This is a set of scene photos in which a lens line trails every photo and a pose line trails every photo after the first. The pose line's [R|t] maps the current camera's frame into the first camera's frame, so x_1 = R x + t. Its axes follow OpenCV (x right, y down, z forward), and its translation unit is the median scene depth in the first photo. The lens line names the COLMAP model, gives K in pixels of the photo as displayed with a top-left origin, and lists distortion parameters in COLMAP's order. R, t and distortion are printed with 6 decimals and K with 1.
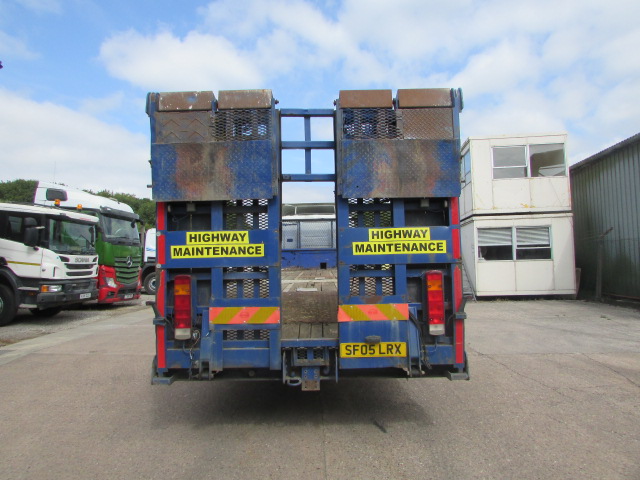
lens RADIAL K [[468.5, 0, 299.8], [0, 468.5, 197.1], [0, 0, 1]] dist [-0.038417, 0.026447]
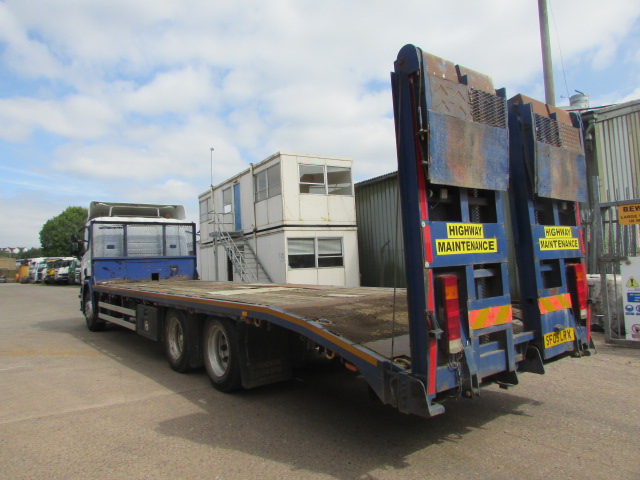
lens RADIAL K [[468.5, 0, 311.3], [0, 468.5, 200.4], [0, 0, 1]] dist [-0.038417, 0.026447]
pose [[0.772929, 0.071467, 0.630455, -0.269822], [-0.058003, 0.997434, -0.041956, 0.023688], [-0.631836, -0.004140, 0.775091, 0.143767]]
